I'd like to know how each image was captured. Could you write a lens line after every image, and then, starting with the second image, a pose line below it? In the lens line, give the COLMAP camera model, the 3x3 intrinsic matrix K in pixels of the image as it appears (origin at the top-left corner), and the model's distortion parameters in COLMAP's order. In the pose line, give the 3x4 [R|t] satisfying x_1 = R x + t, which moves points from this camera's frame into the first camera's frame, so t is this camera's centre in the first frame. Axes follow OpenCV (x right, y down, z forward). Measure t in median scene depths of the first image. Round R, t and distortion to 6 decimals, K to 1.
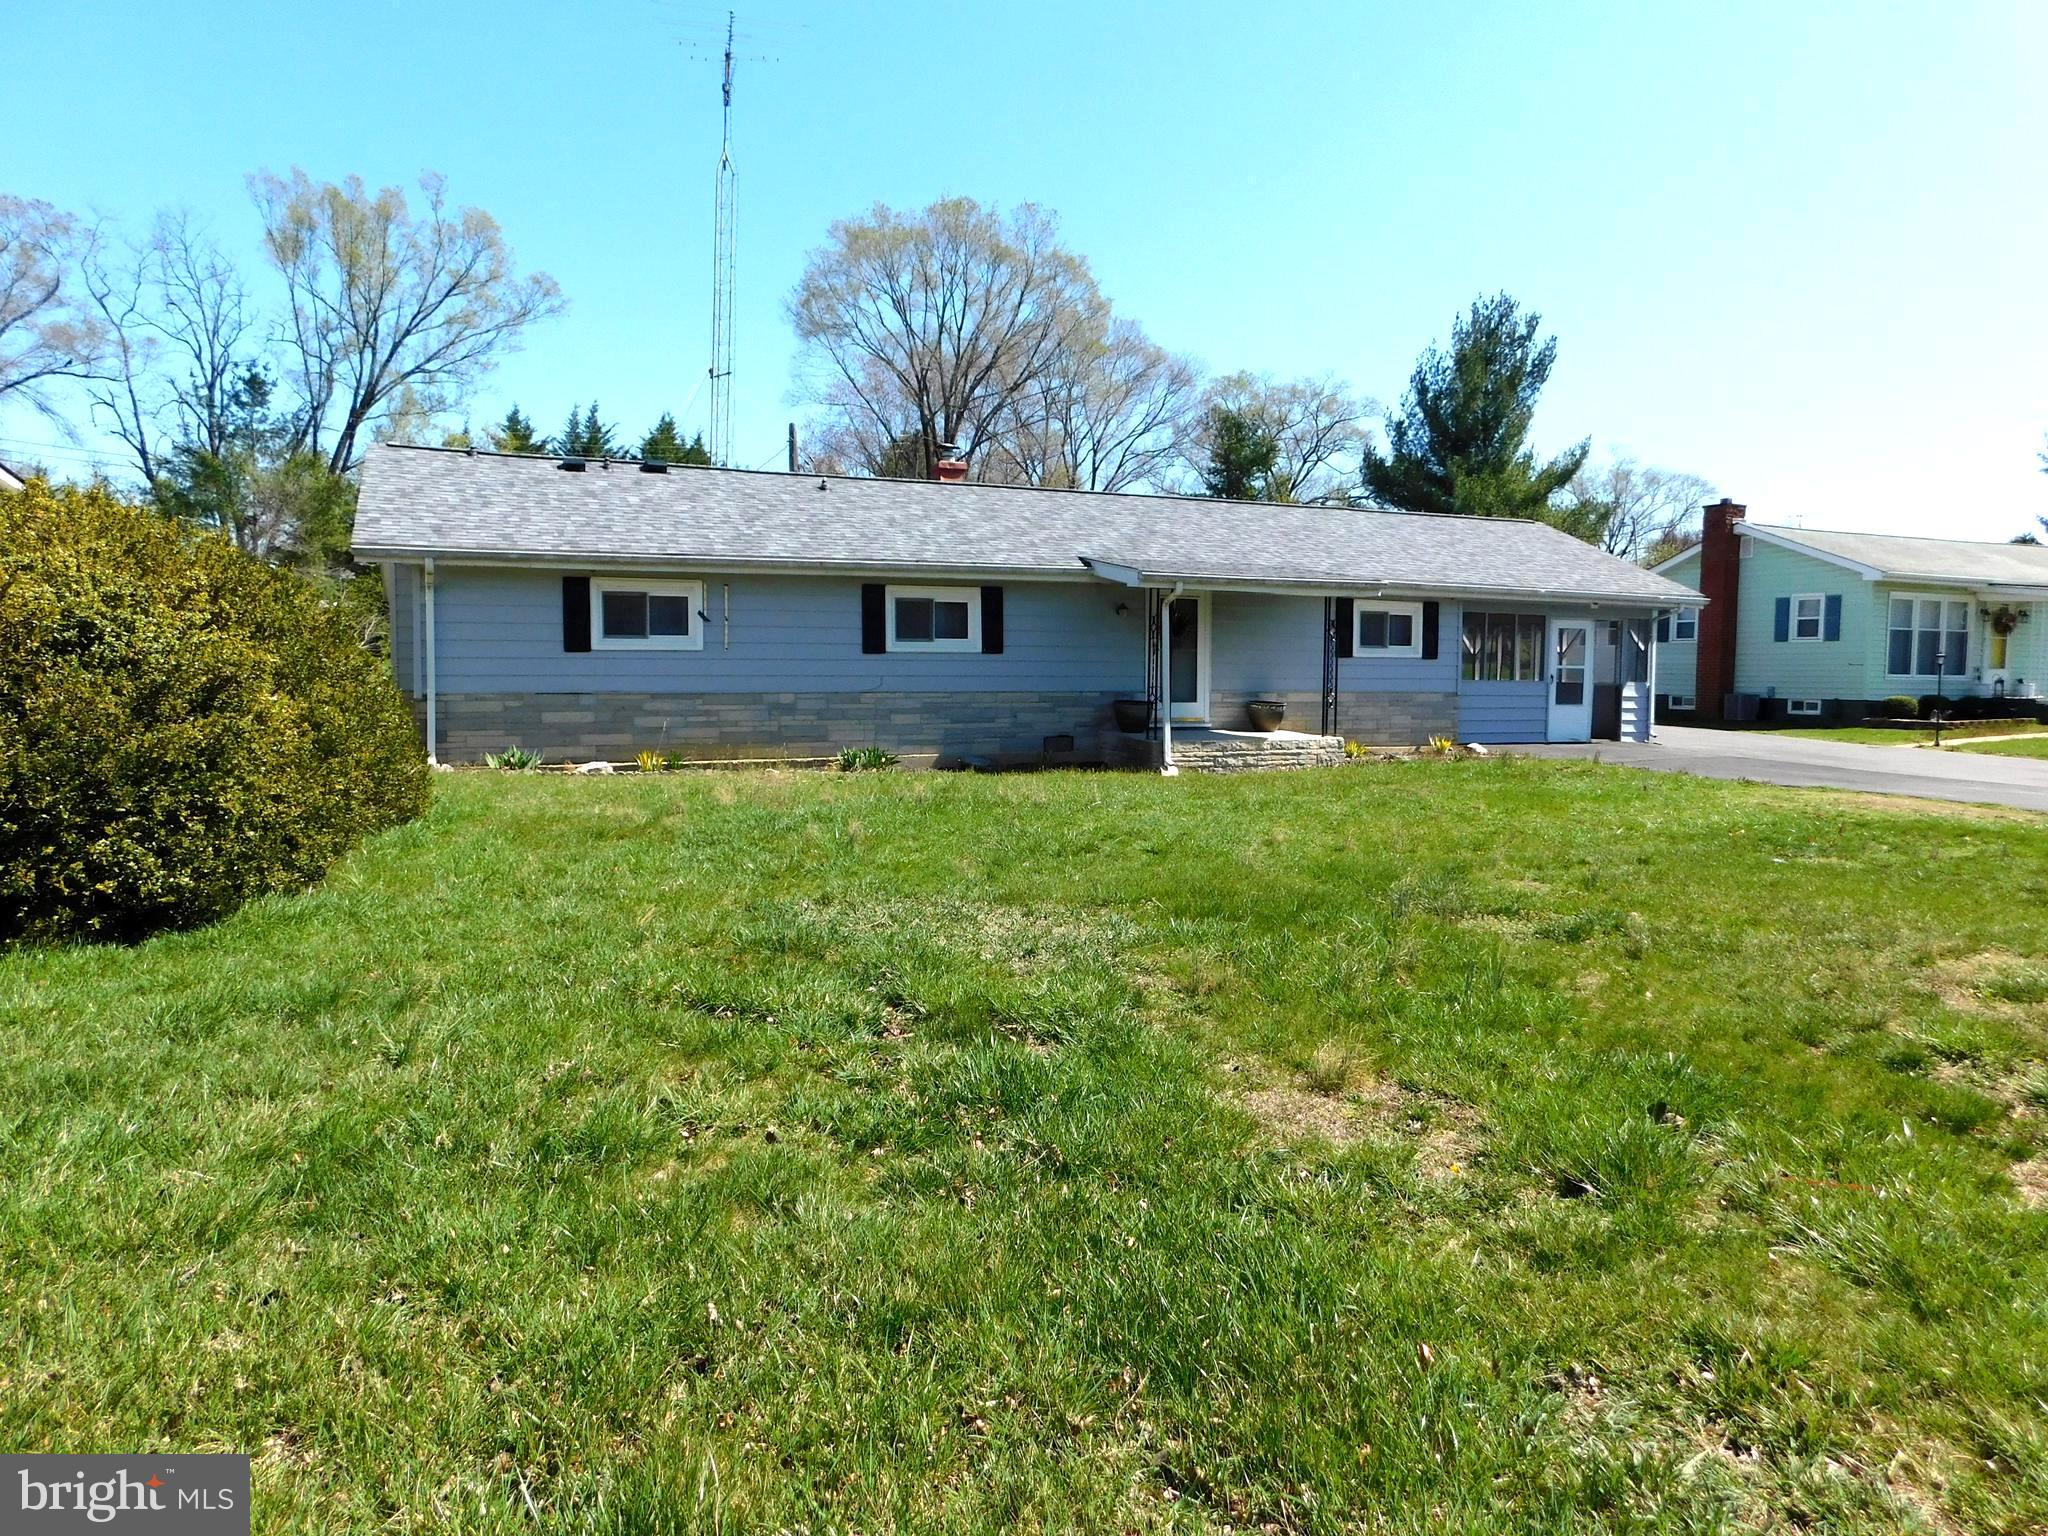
lens RADIAL K [[1345.2, 0, 1015.2], [0, 1345.2, 775.5], [0, 0, 1]] dist [-0.069161, 0.051127]
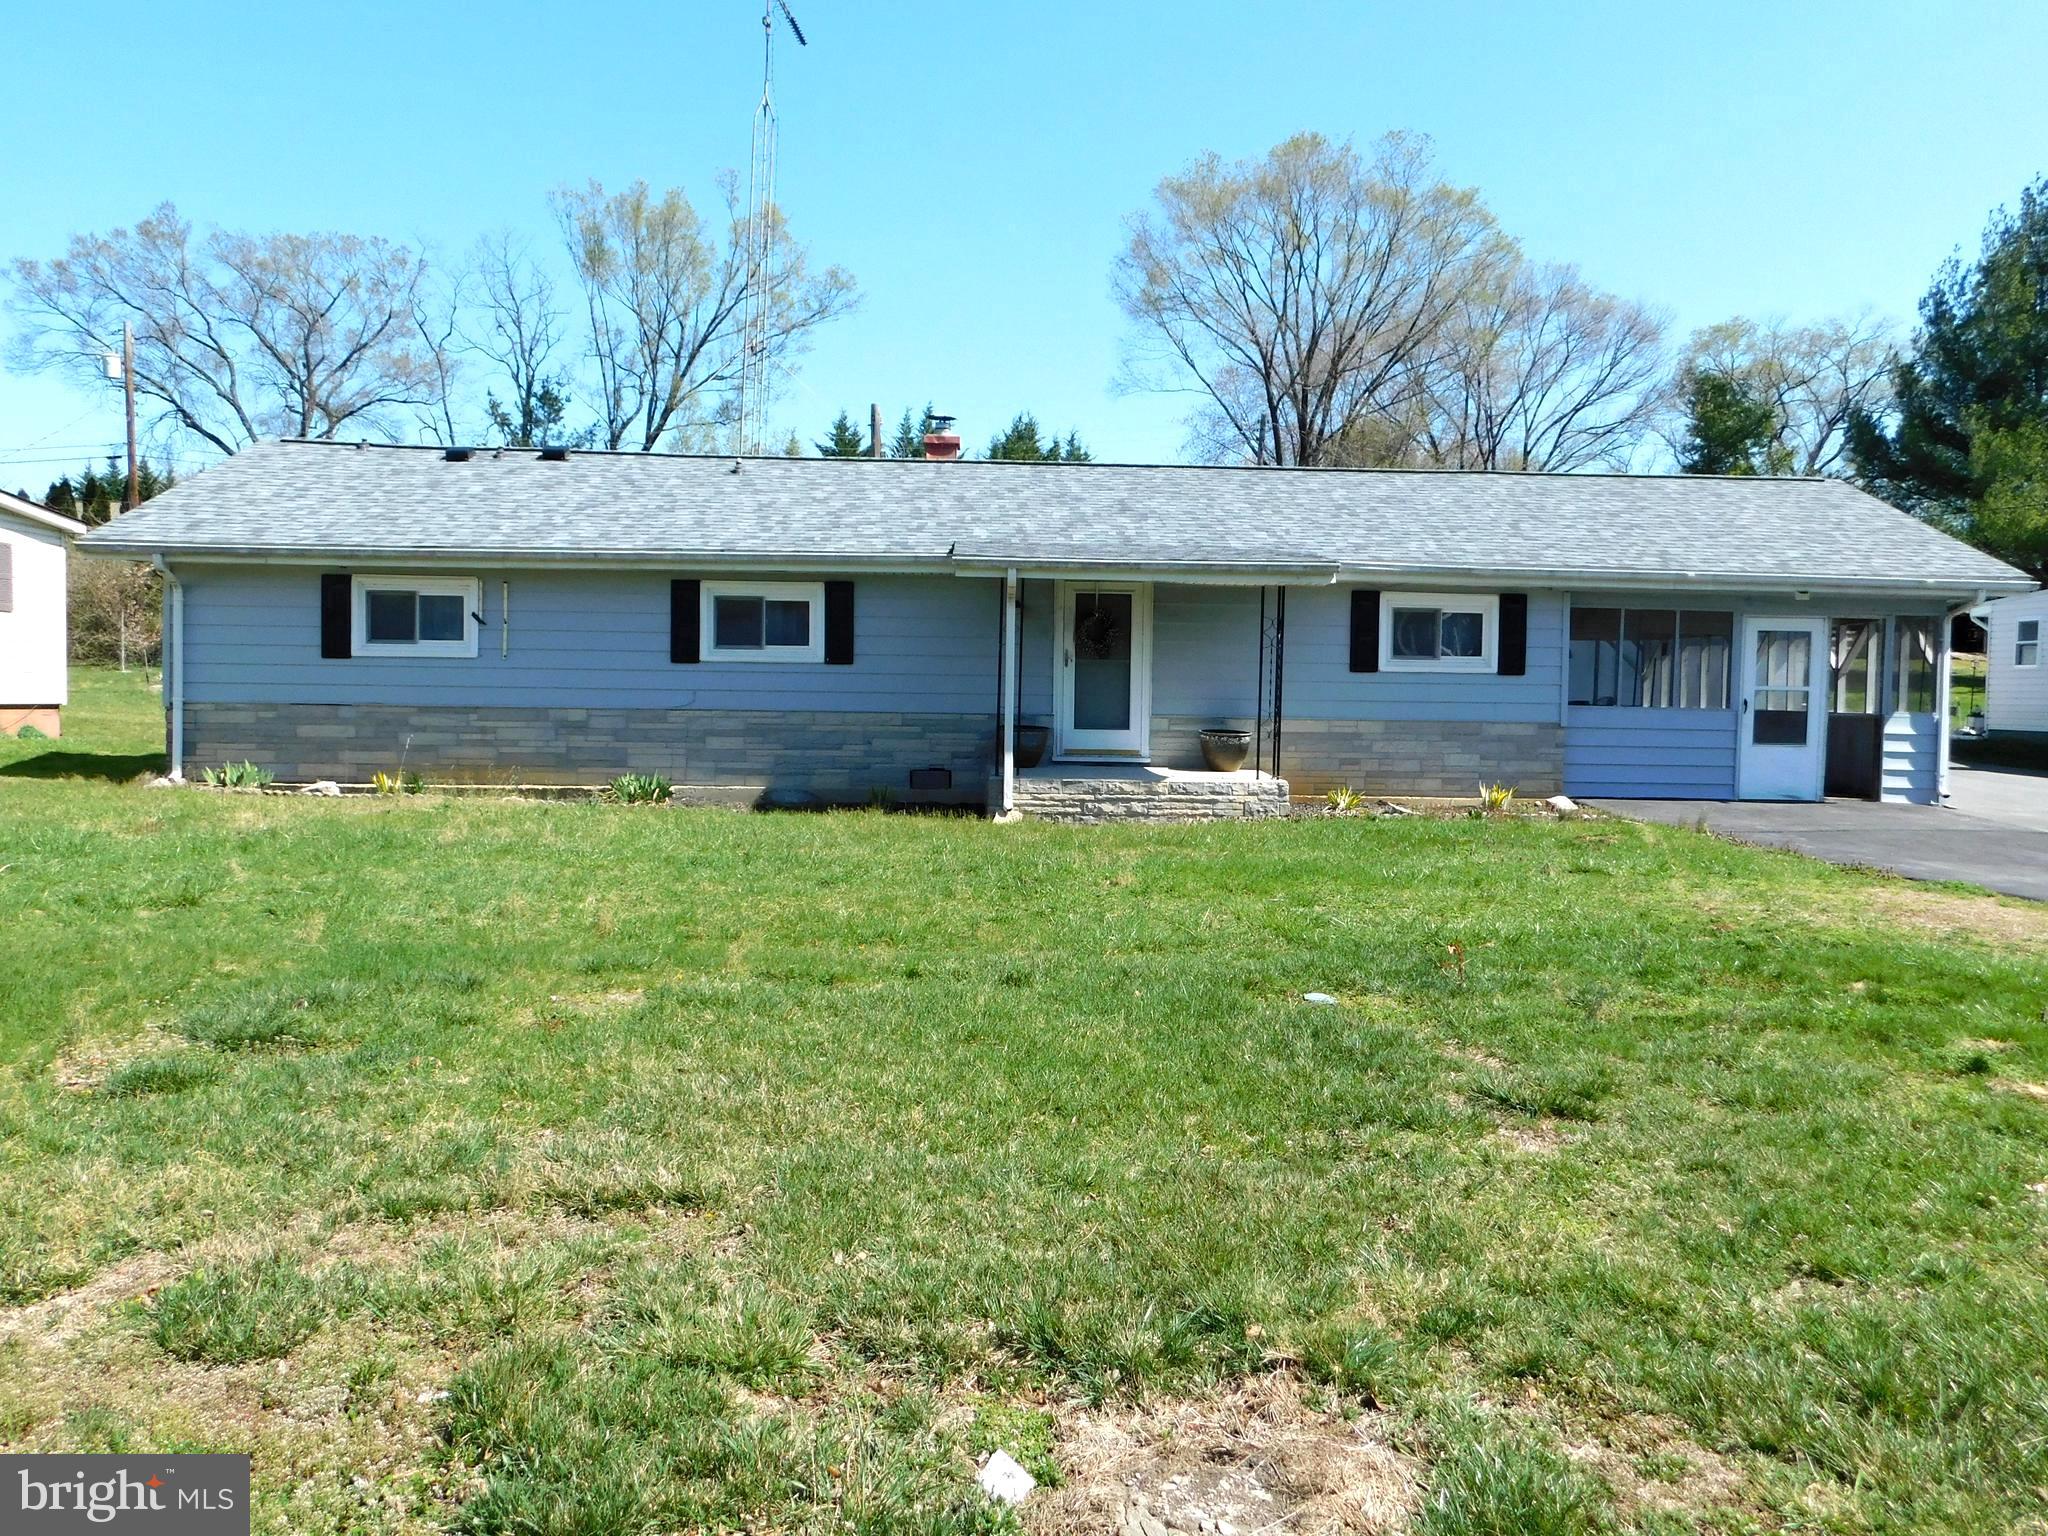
lens RADIAL K [[1500.7, 0, 1018.6], [0, 1500.7, 781.2], [0, 0, 1]] dist [-0.004208, 0.001254]
pose [[0.934982, 0.028655, -0.353535, 0.345476], [-0.037632, 0.999120, -0.018544, -0.006732], [0.352693, 0.030642, 0.935237, 0.169494]]
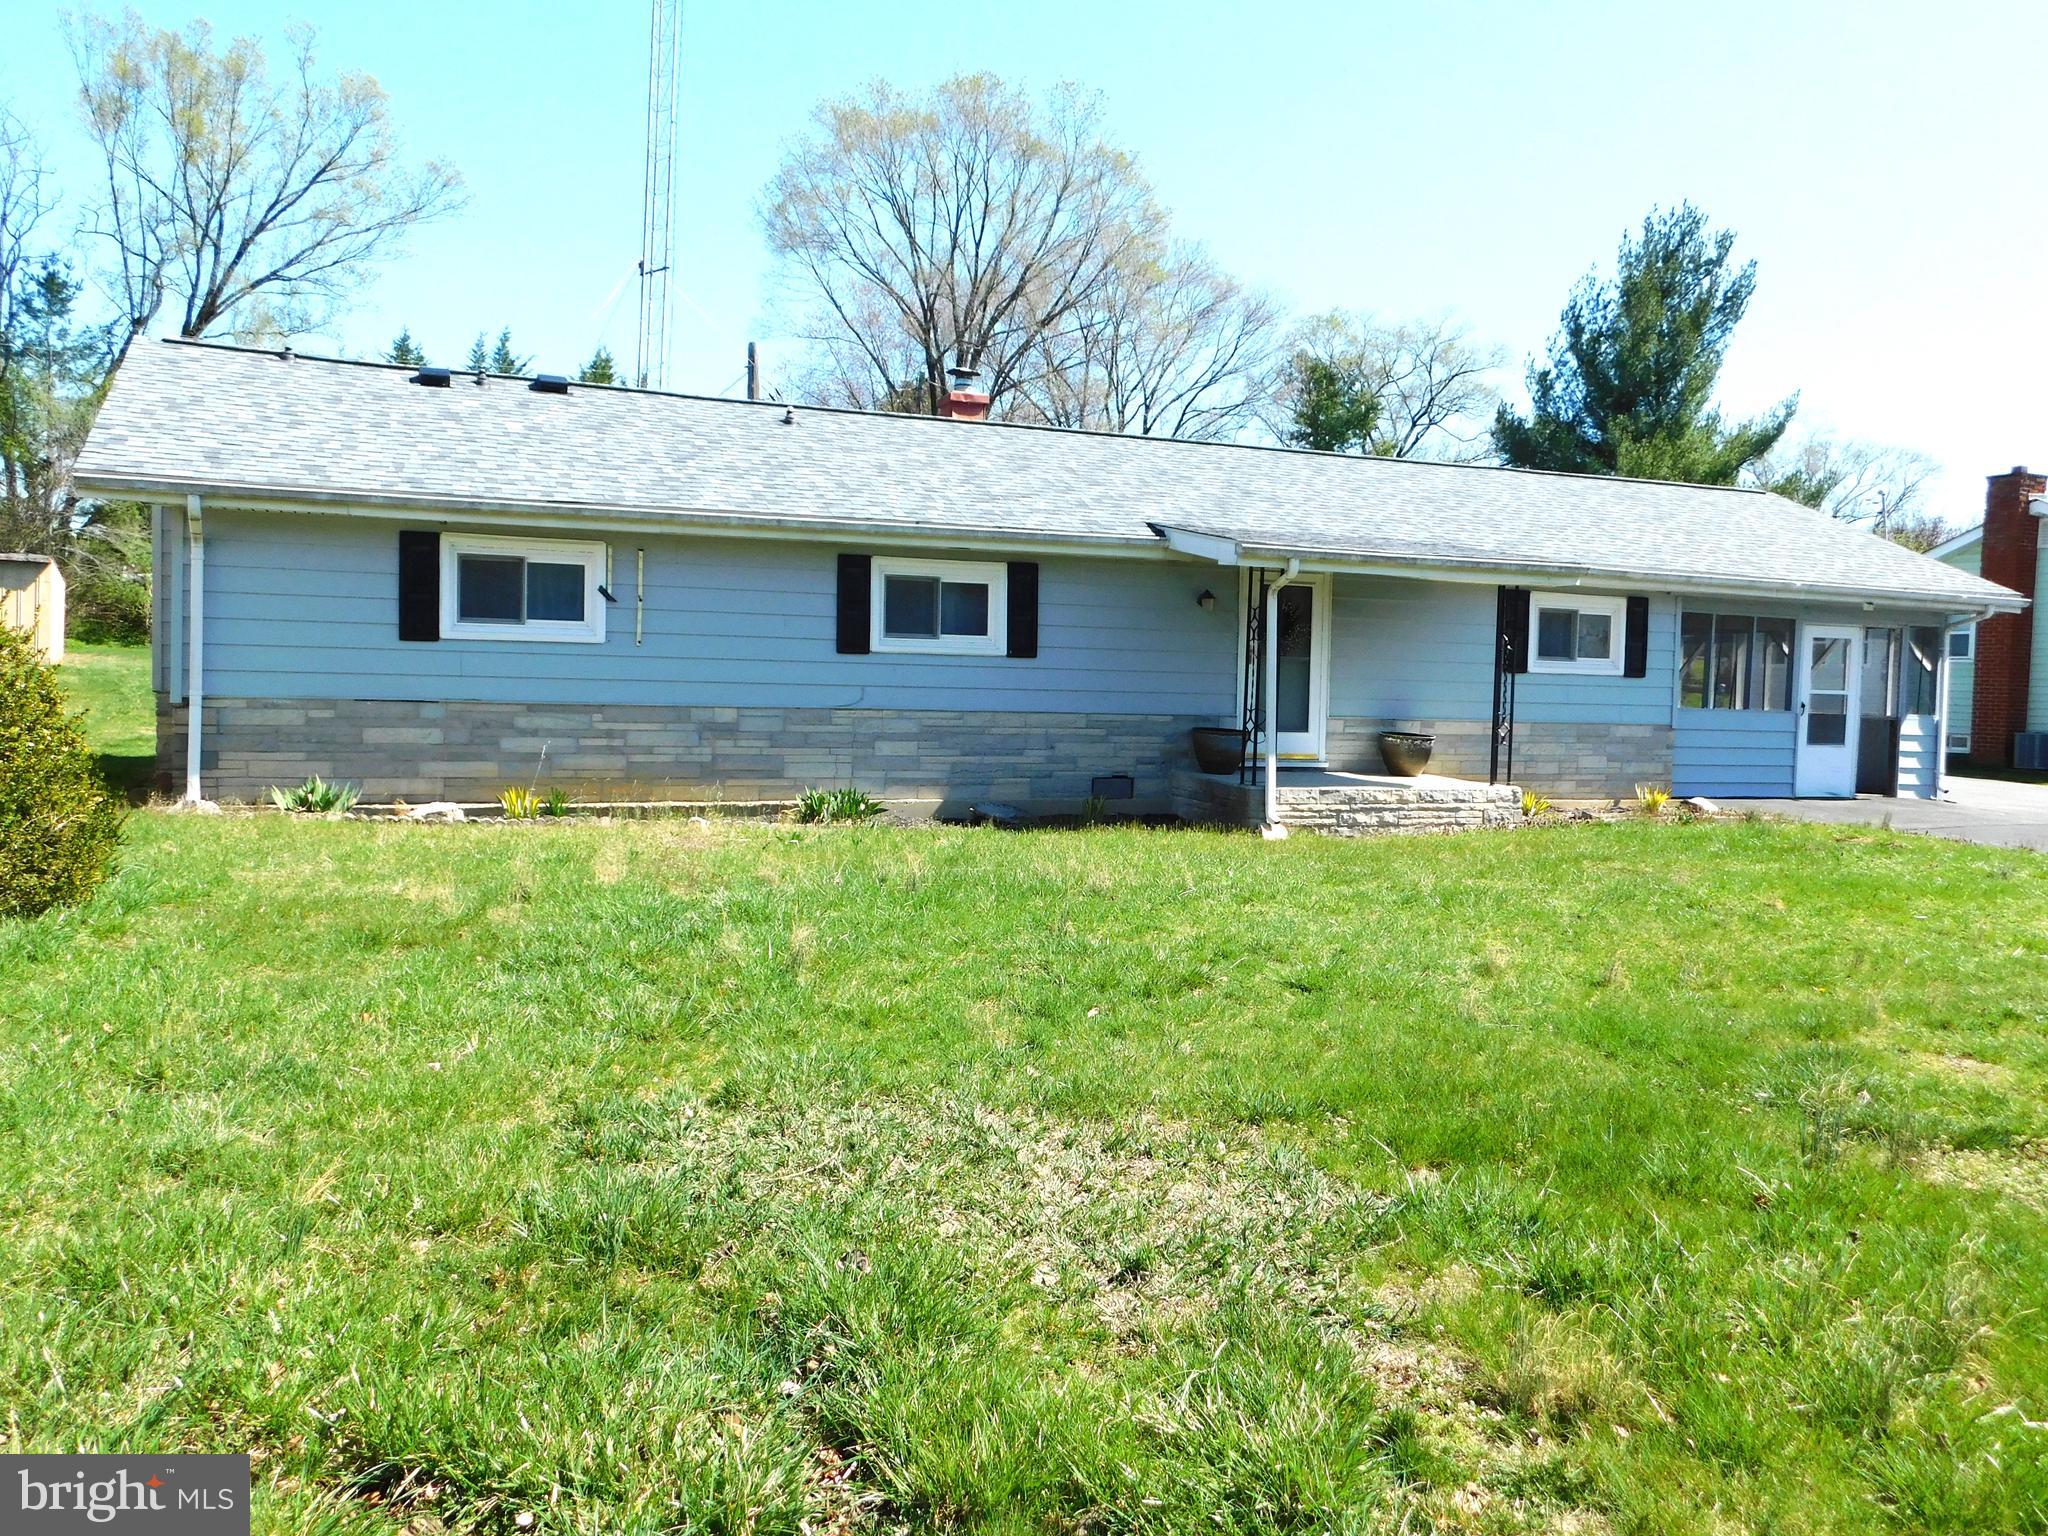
lens RADIAL K [[1656.2, 0, 1015.0], [0, 1656.2, 769.2], [0, 0, 1]] dist [-0.007796, 0.025018]
pose [[0.999723, 0.020721, -0.011144, -0.008114], [-0.021013, 0.999422, -0.026707, -0.007872], [0.010584, 0.026934, 0.999581, 0.117048]]
